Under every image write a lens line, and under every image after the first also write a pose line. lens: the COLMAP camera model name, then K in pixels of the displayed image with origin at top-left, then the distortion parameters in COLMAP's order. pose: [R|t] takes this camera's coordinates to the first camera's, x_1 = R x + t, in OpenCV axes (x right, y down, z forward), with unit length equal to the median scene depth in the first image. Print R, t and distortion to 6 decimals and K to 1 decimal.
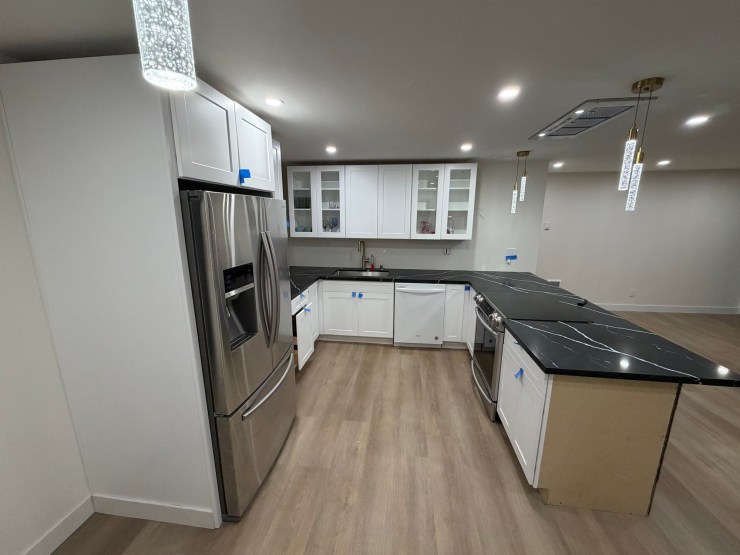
lens RADIAL K [[295.2, 0, 368.3], [0, 295.2, 277.4], [0, 0, 1]] dist [-0.000547, -0.000310]
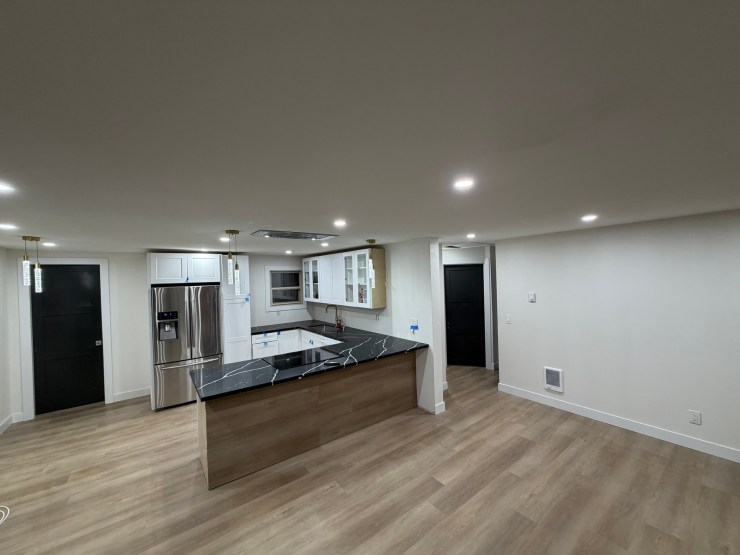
lens RADIAL K [[295.2, 0, 368.3], [0, 295.2, 277.4], [0, 0, 1]] dist [-0.000547, -0.000310]
pose [[0.696520, -0.020894, -0.717233, 1.254483], [-0.120277, 0.982033, -0.145412, -0.077698], [0.707384, 0.187549, 0.681493, 0.153173]]
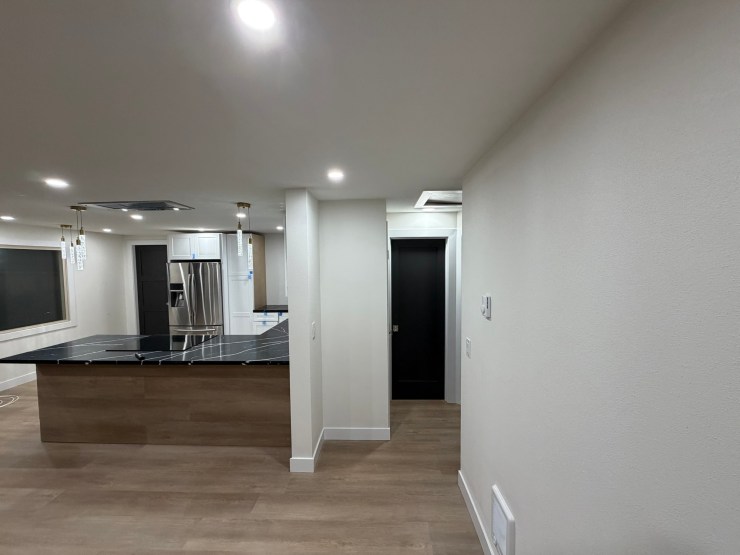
lens RADIAL K [[295.2, 0, 368.3], [0, 295.2, 277.4], [0, 0, 1]] dist [-0.000547, -0.000310]
pose [[0.084769, 0.047033, -0.995290, 1.318377], [-0.197943, 0.979771, 0.029440, -0.271680], [0.976541, 0.194515, 0.092364, 1.192110]]
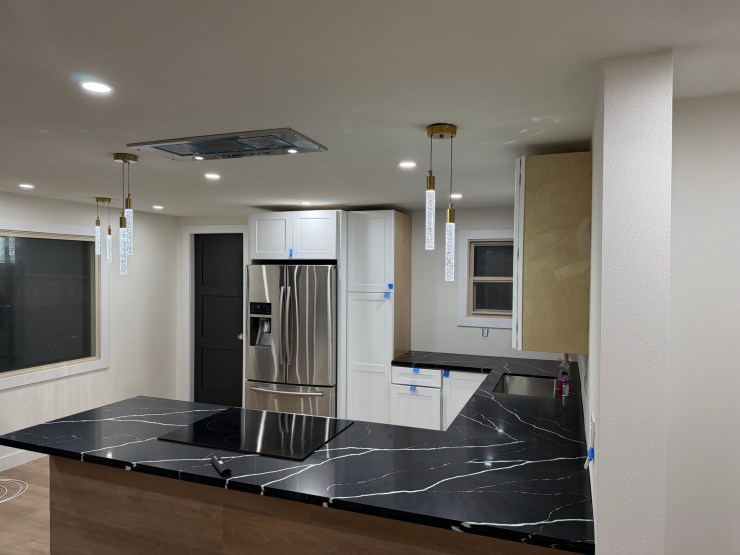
lens RADIAL K [[518.5, 0, 367.3], [0, 518.5, 278.6], [0, 0, 1]] dist [0.071593, -0.095594]
pose [[-0.234903, 0.014022, -0.971918, 1.084470], [-0.210312, 0.975478, 0.064904, -0.227064], [0.948994, 0.219652, -0.226193, 0.986433]]
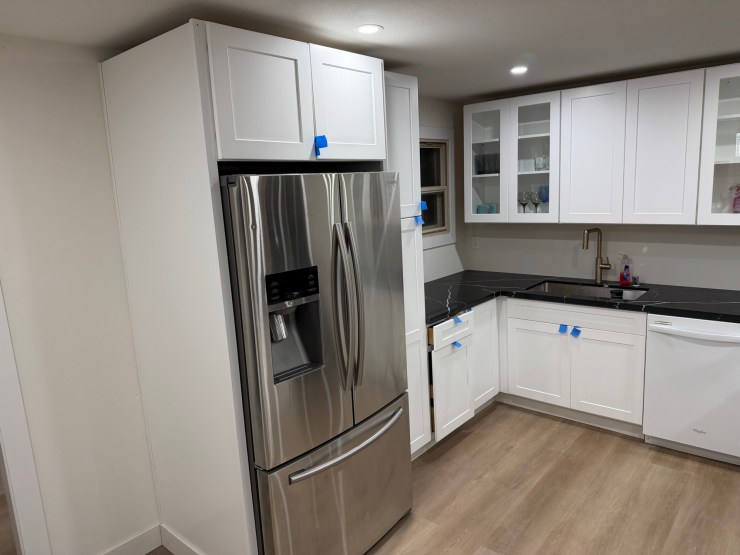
lens RADIAL K [[520.2, 0, 369.1], [0, 520.2, 276.2], [0, 0, 1]] dist [0.066082, -0.081239]
pose [[0.832329, 0.051034, -0.551928, 0.186637], [-0.062260, 0.998059, -0.001605, -0.014384], [0.550774, 0.035699, 0.833890, 0.008389]]
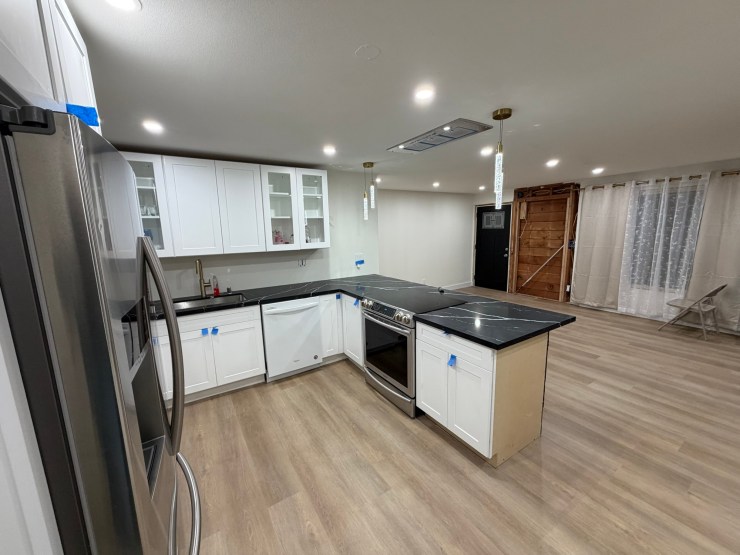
lens RADIAL K [[295.2, 0, 368.3], [0, 295.2, 277.4], [0, 0, 1]] dist [-0.000547, -0.000310]
pose [[0.768234, -0.125209, 0.627805, -0.185990], [0.161023, 0.986951, -0.000205, -0.009626], [-0.619586, 0.101249, 0.778371, 0.175660]]
